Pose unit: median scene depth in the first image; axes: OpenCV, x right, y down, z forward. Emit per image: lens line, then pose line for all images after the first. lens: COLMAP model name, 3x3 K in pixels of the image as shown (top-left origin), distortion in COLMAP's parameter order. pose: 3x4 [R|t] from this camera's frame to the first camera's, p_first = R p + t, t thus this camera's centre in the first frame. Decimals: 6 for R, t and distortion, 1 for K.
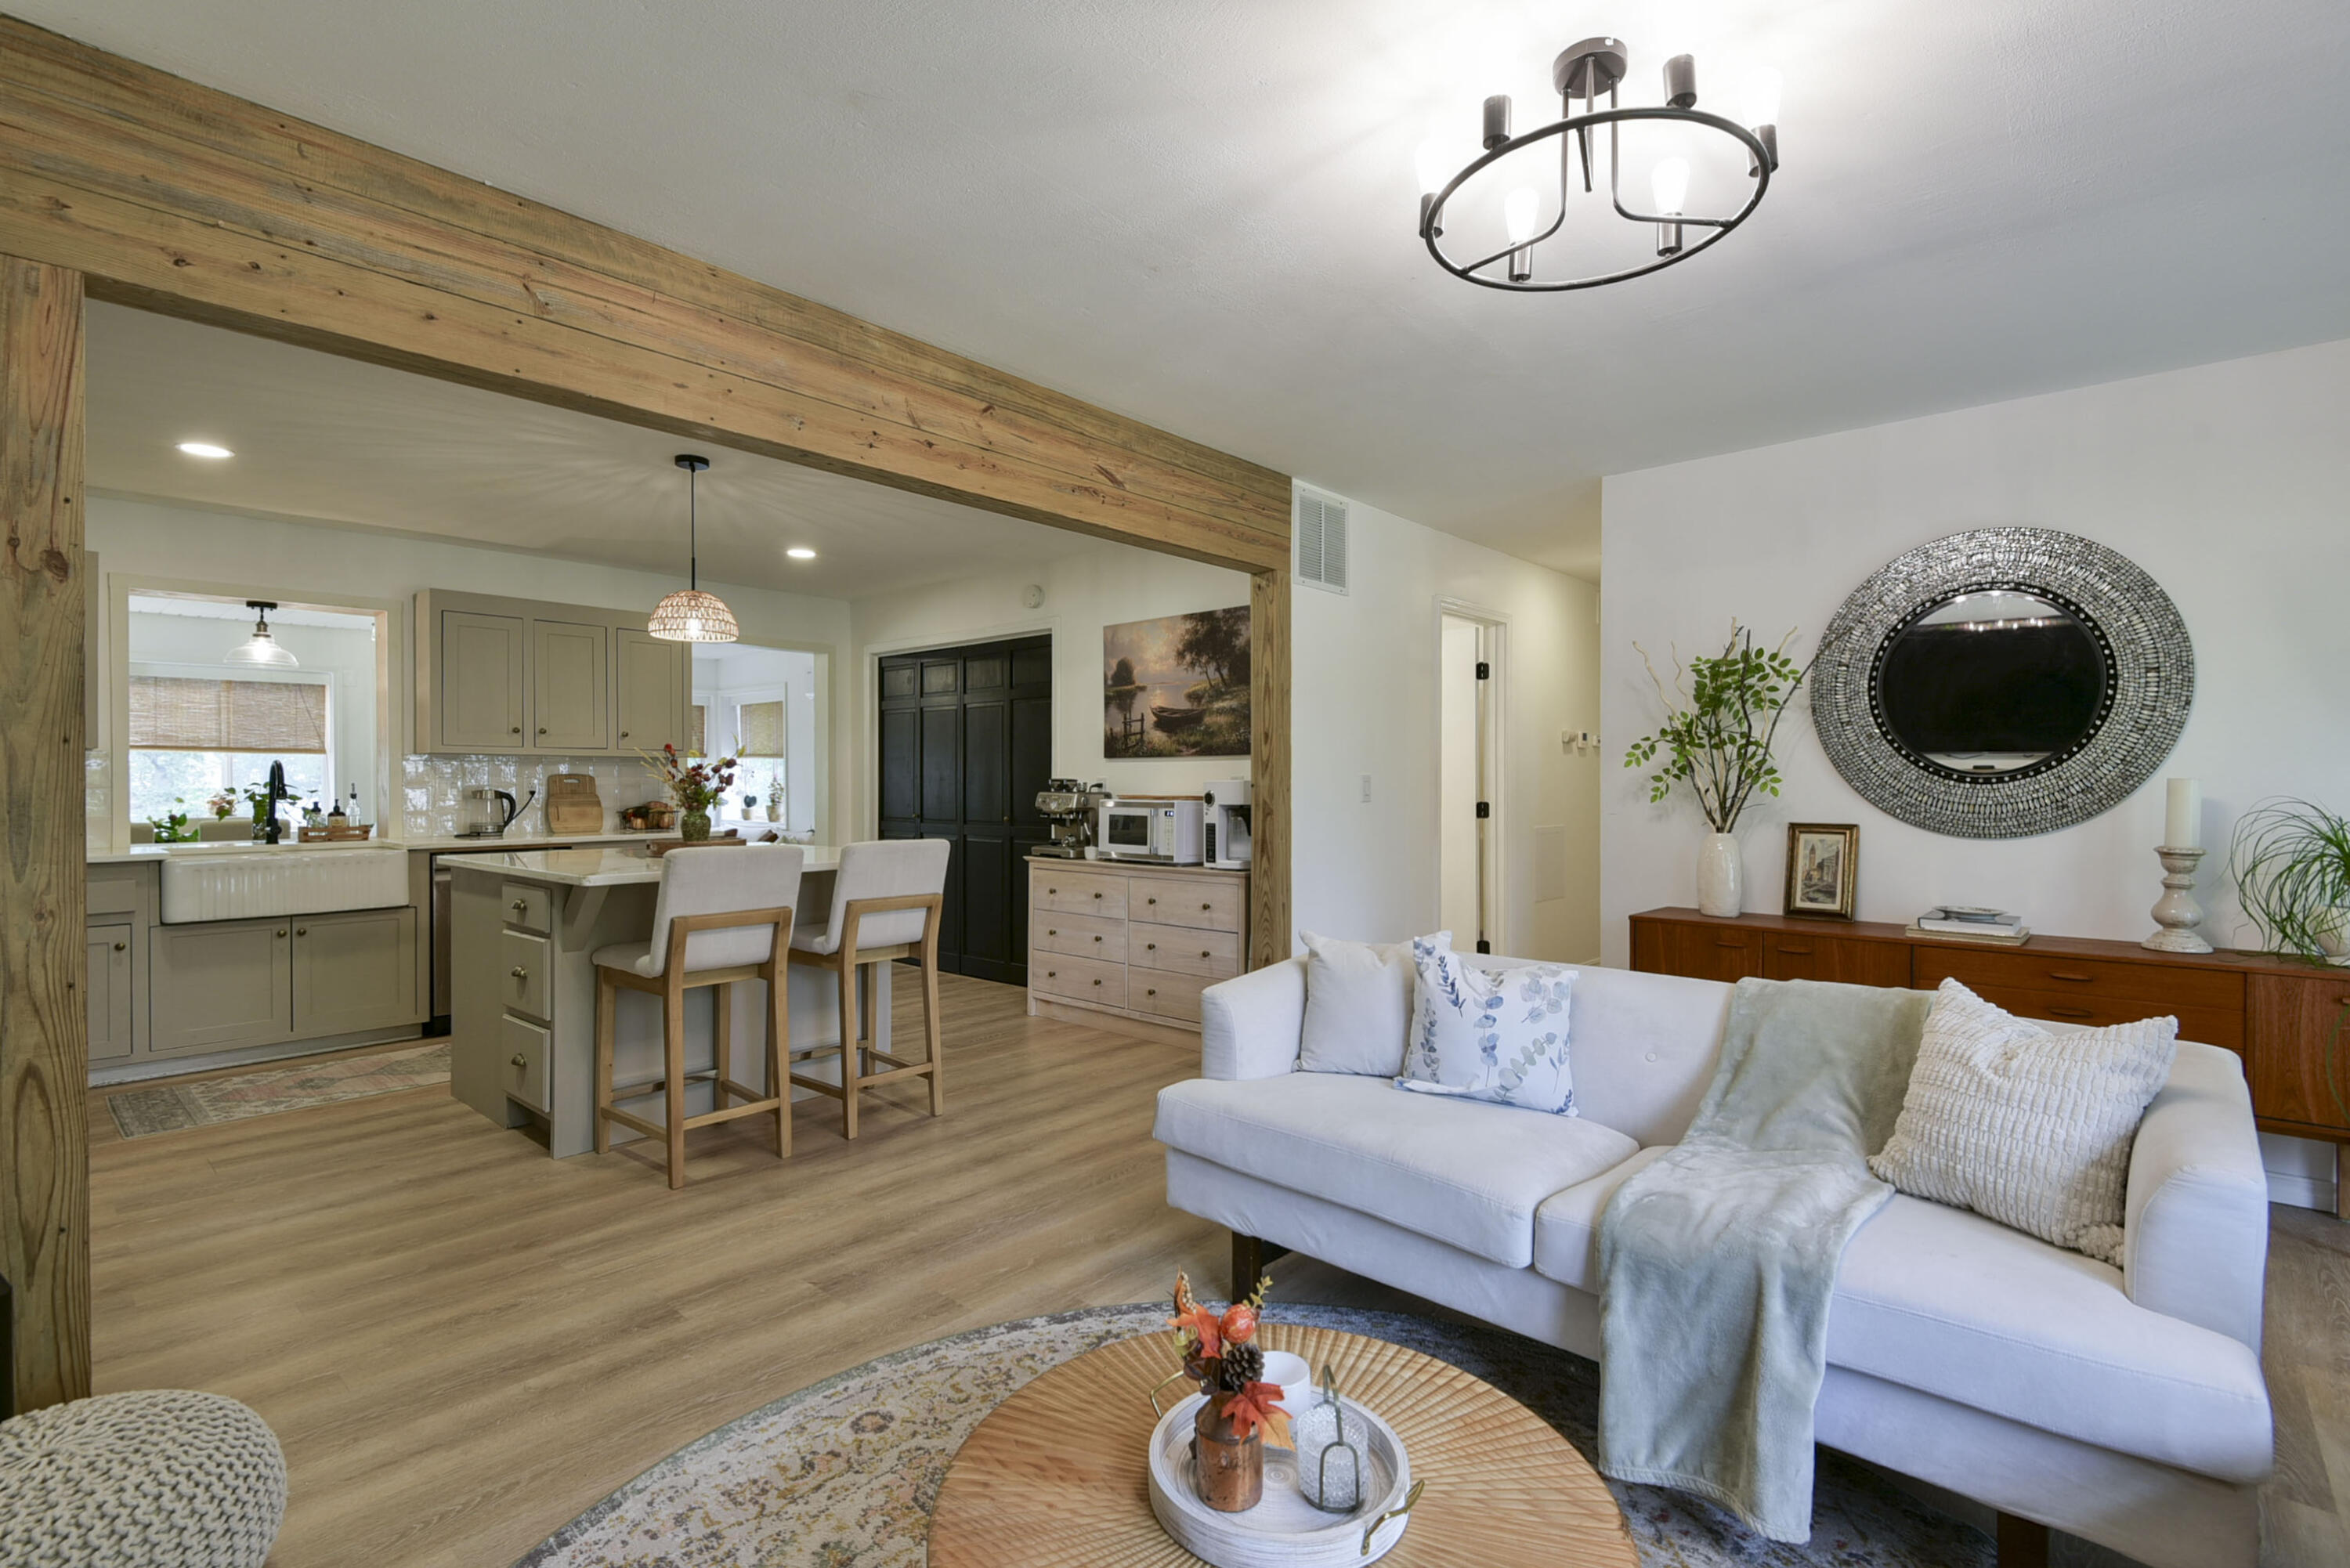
lens RADIAL K [[1081.0, 0, 1158.3], [0, 1081.0, 778.2], [0, 0, 1]] dist [-0.001395, -0.010371]
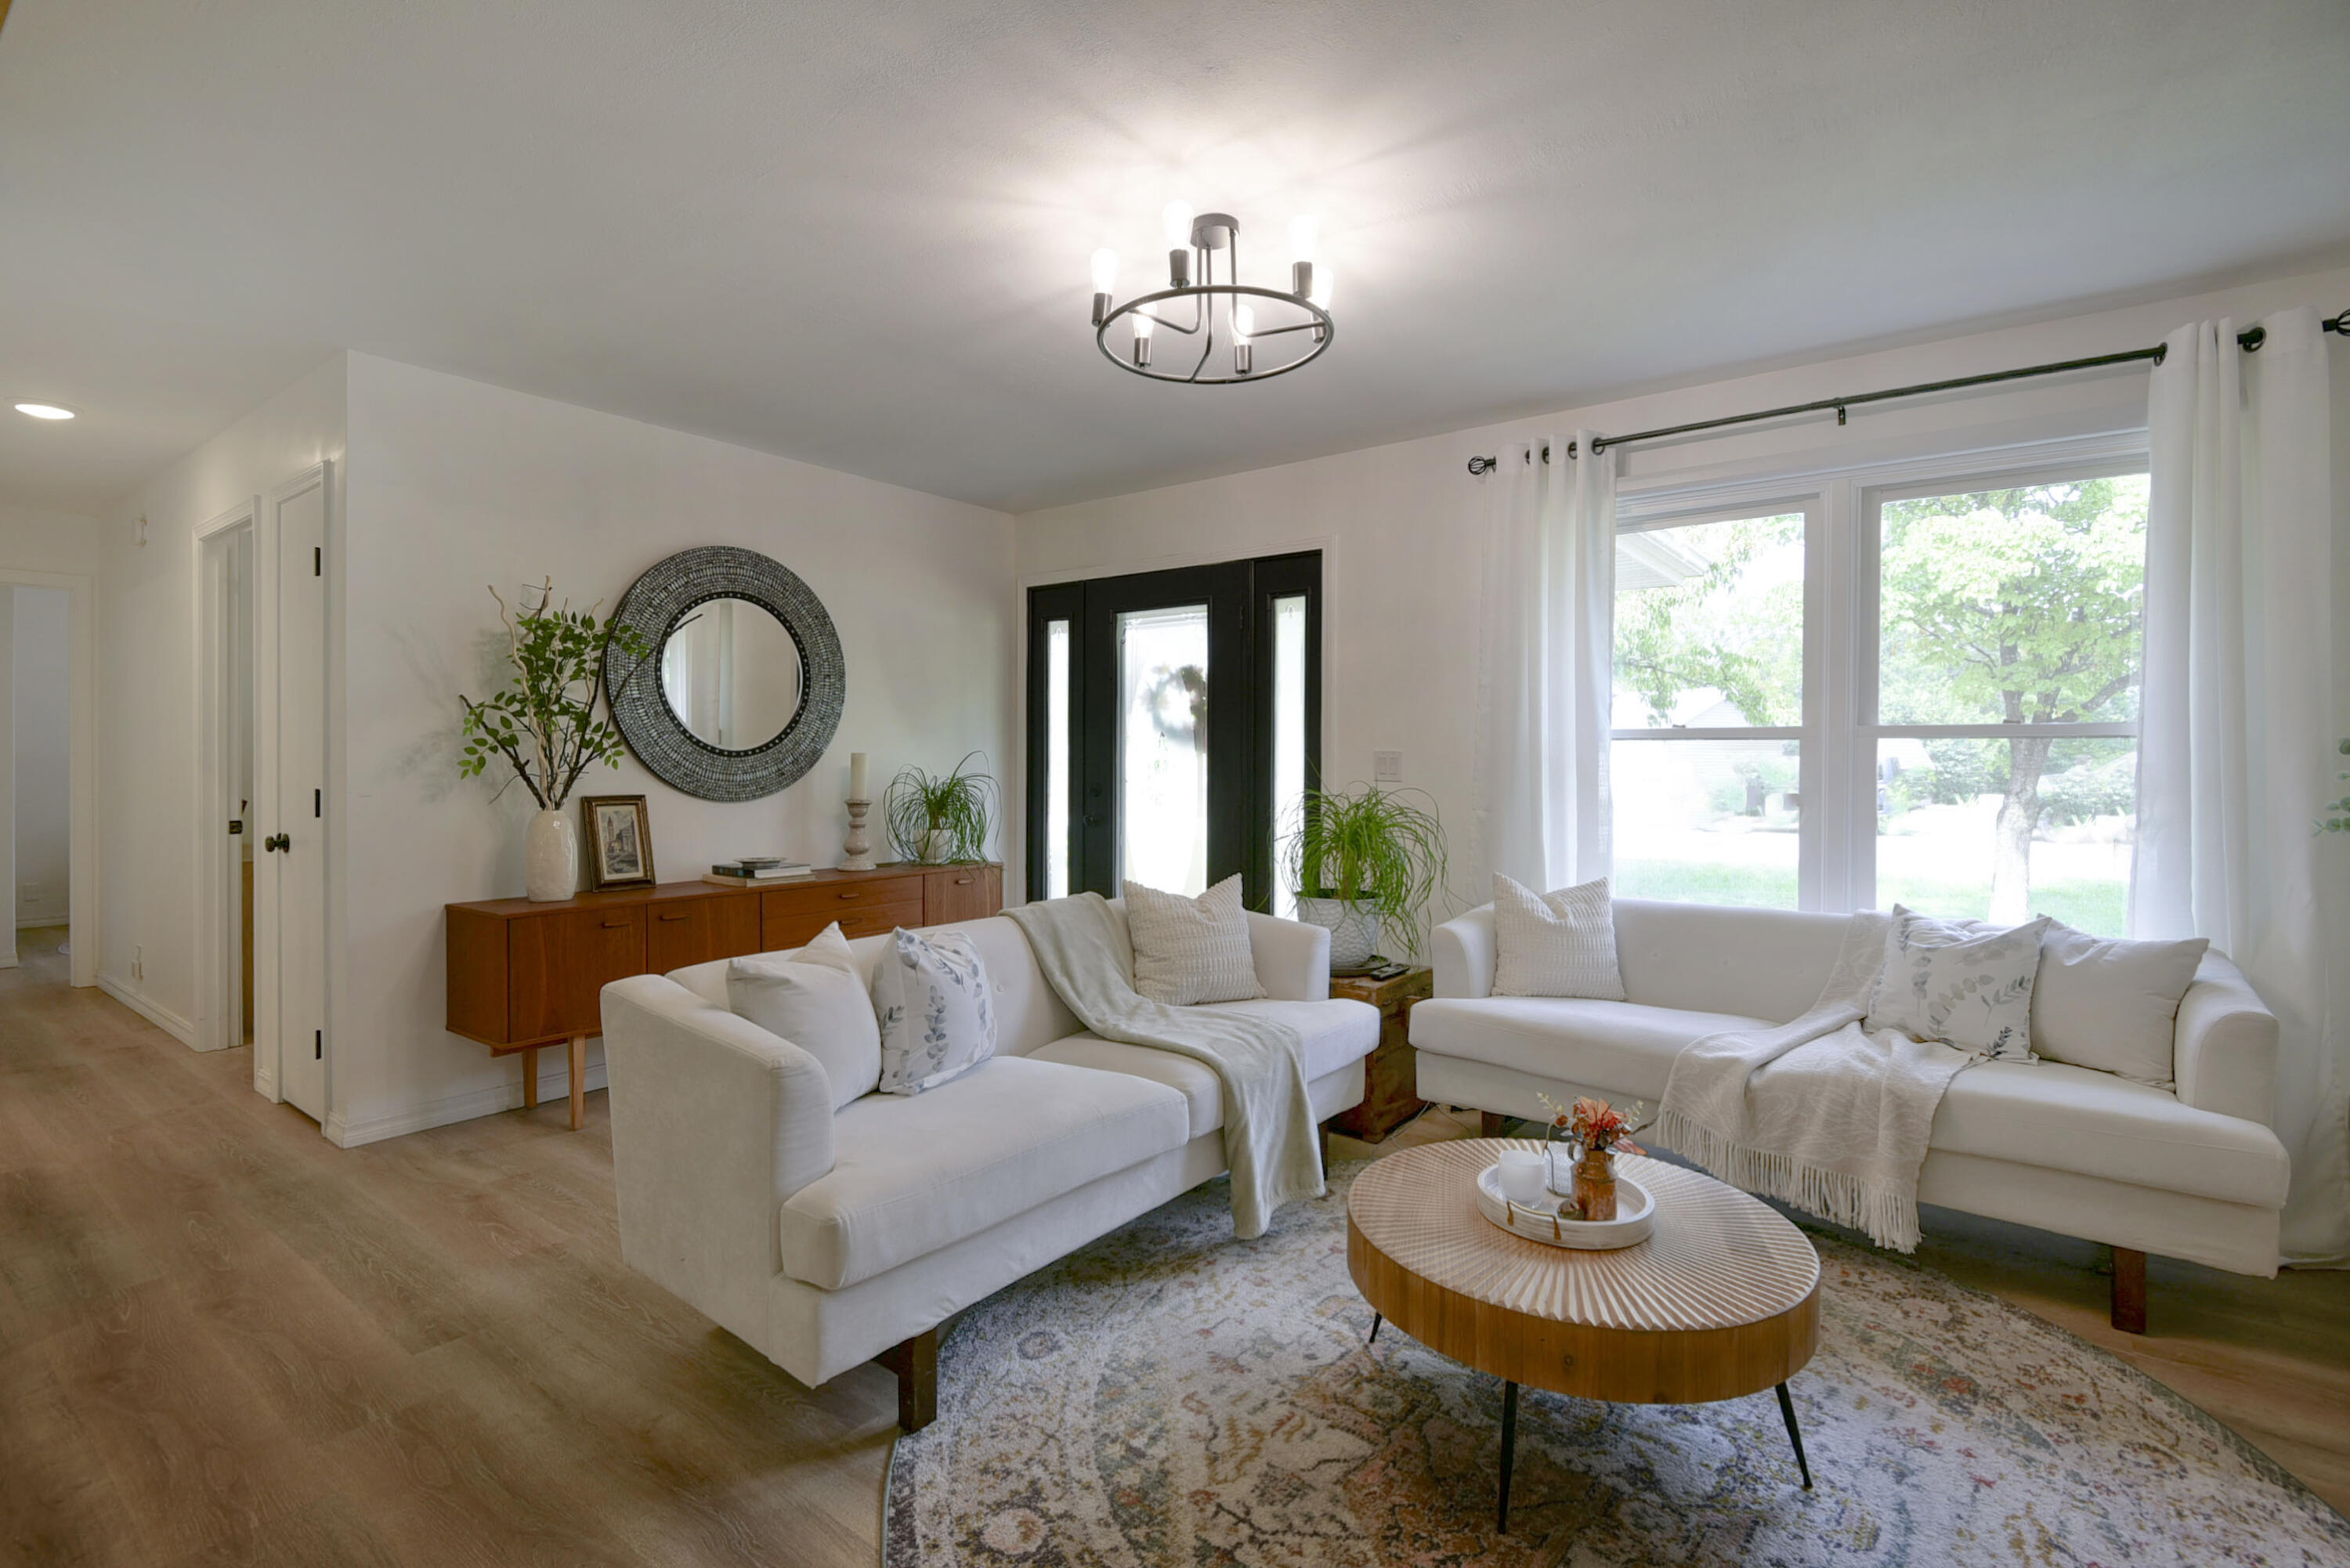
lens RADIAL K [[1077.9, 0, 1164.6], [0, 1077.9, 776.1], [0, 0, 1]] dist [0.045577, -0.039286]
pose [[-0.067937, -0.018970, 0.997509, -0.378770], [-0.005429, 0.999811, 0.018644, 0.001149], [-0.997675, -0.004149, -0.068028, 0.465343]]
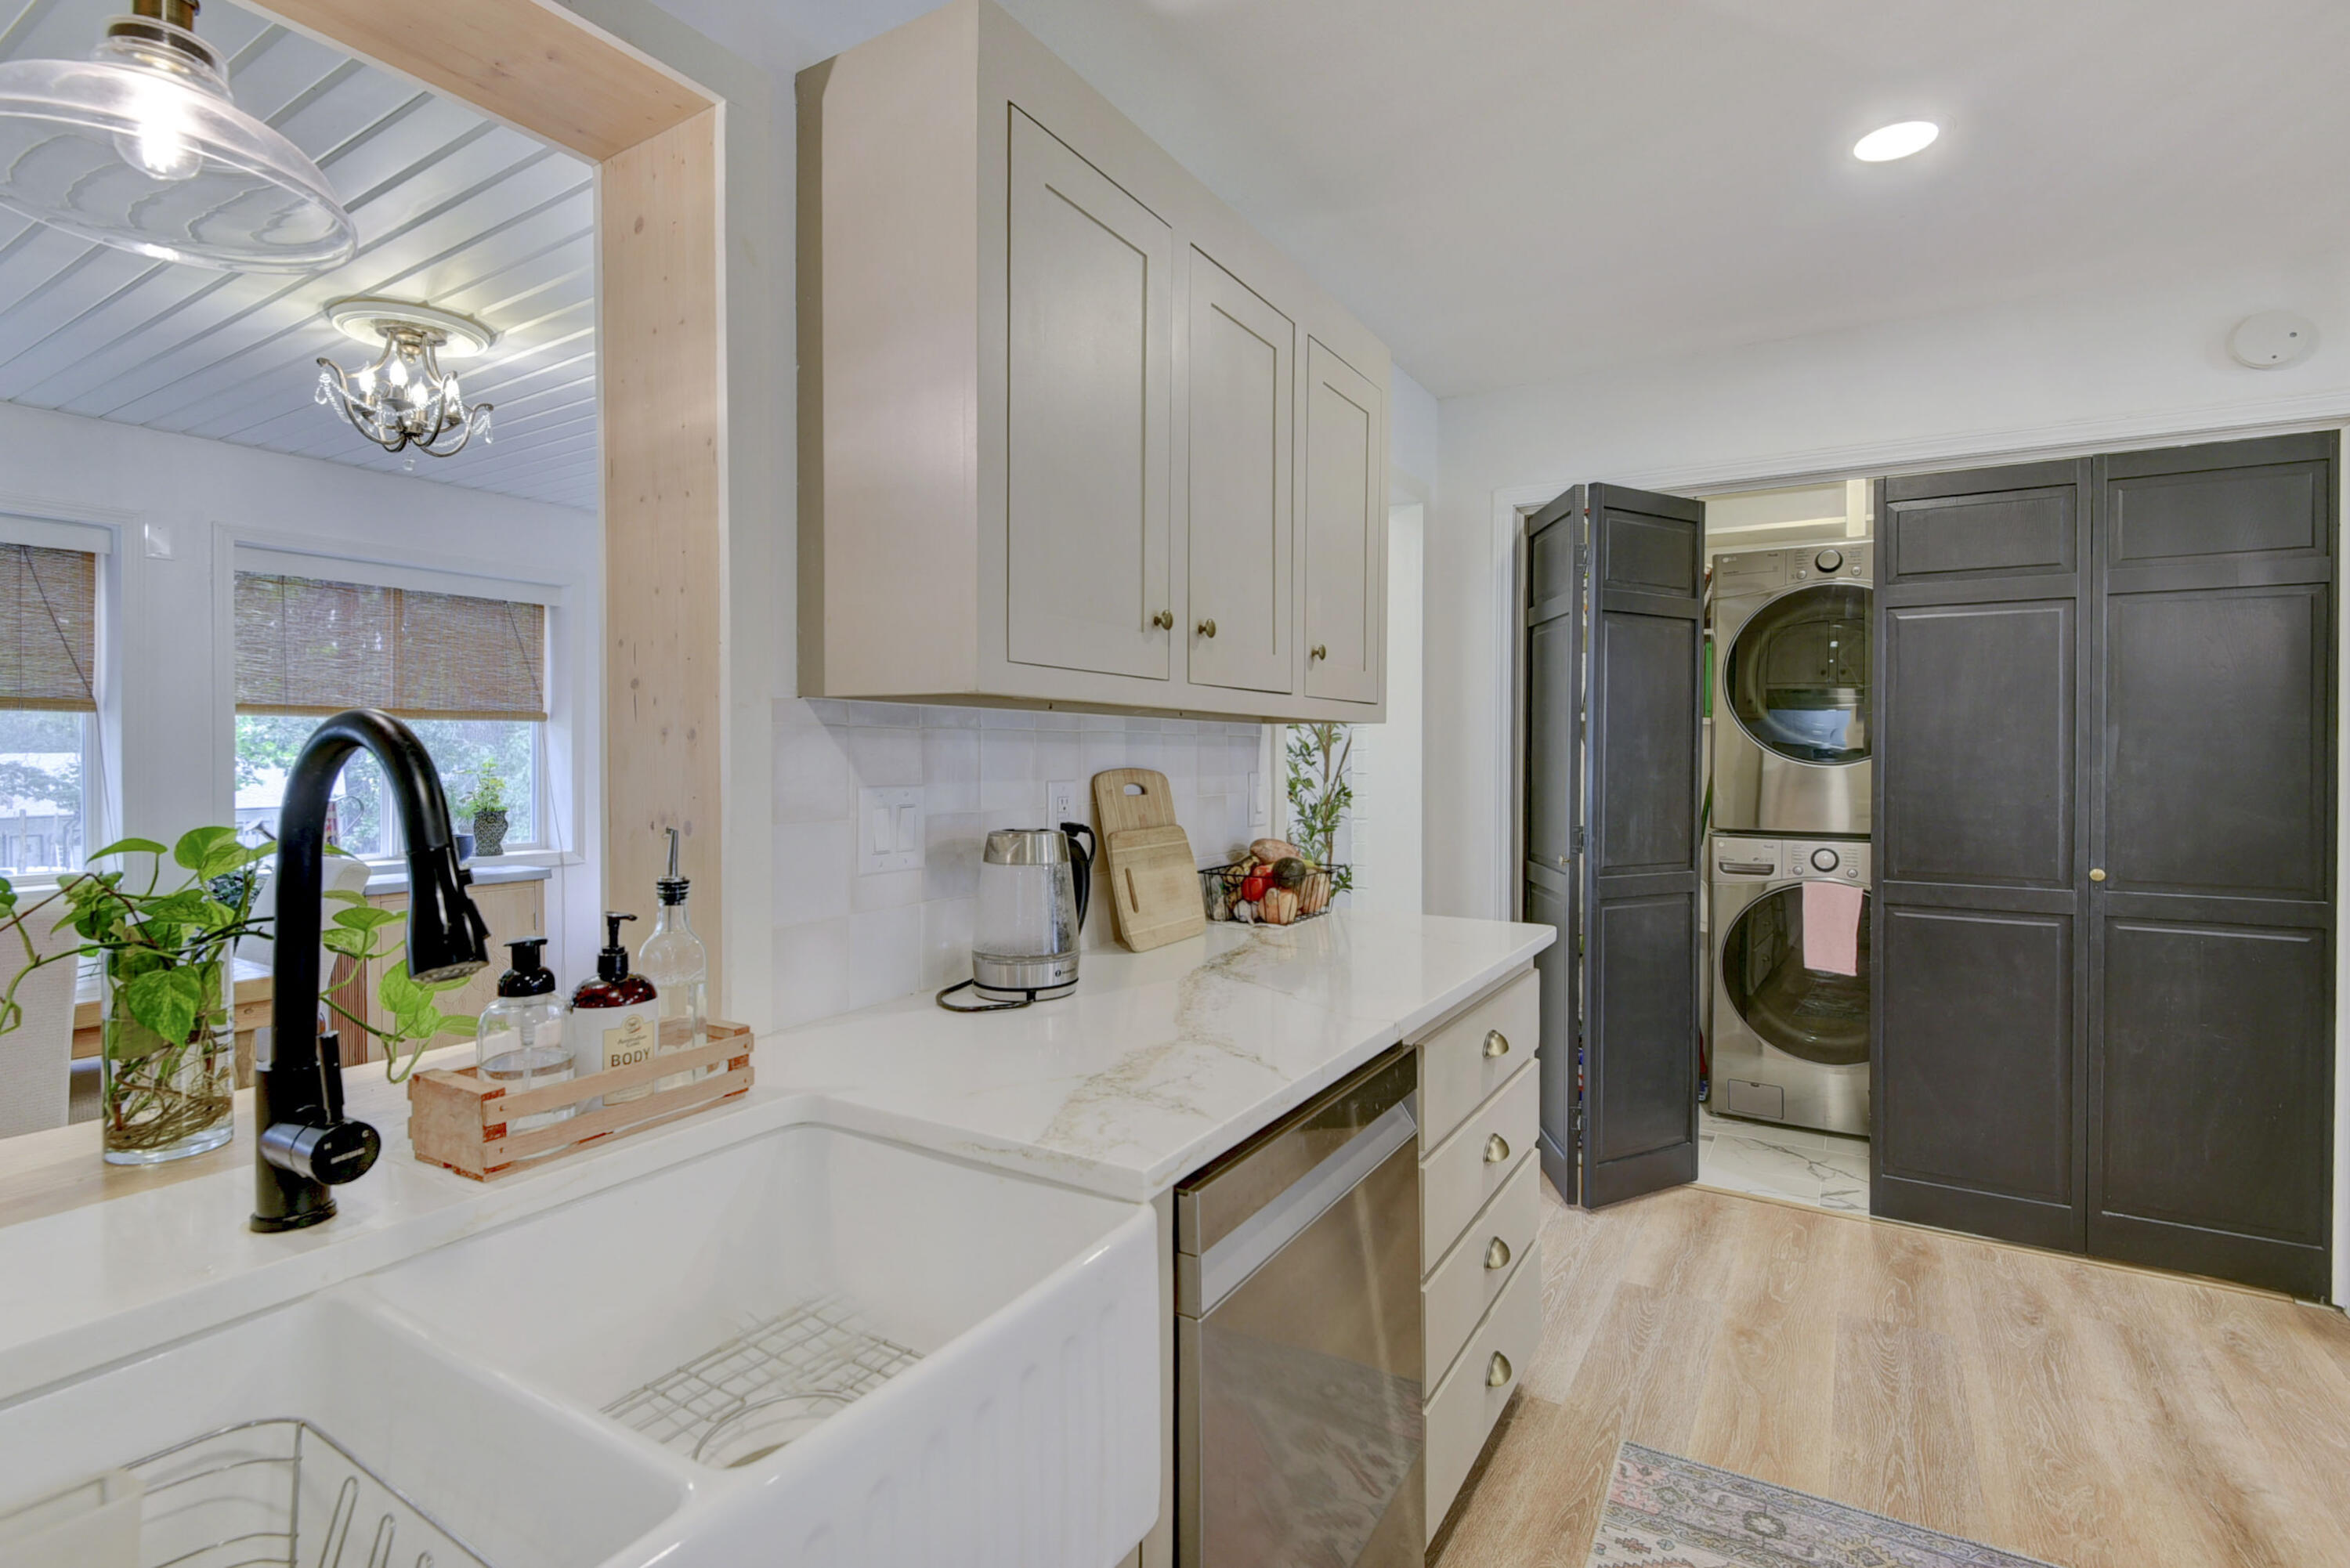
lens RADIAL K [[1077.9, 0, 1164.6], [0, 1077.9, 776.1], [0, 0, 1]] dist [0.045577, -0.039286]
pose [[0.982901, -0.000886, 0.184132, -0.705762], [-0.003149, 0.999761, 0.021620, -0.010729], [-0.184107, -0.021831, 0.982664, 0.791598]]
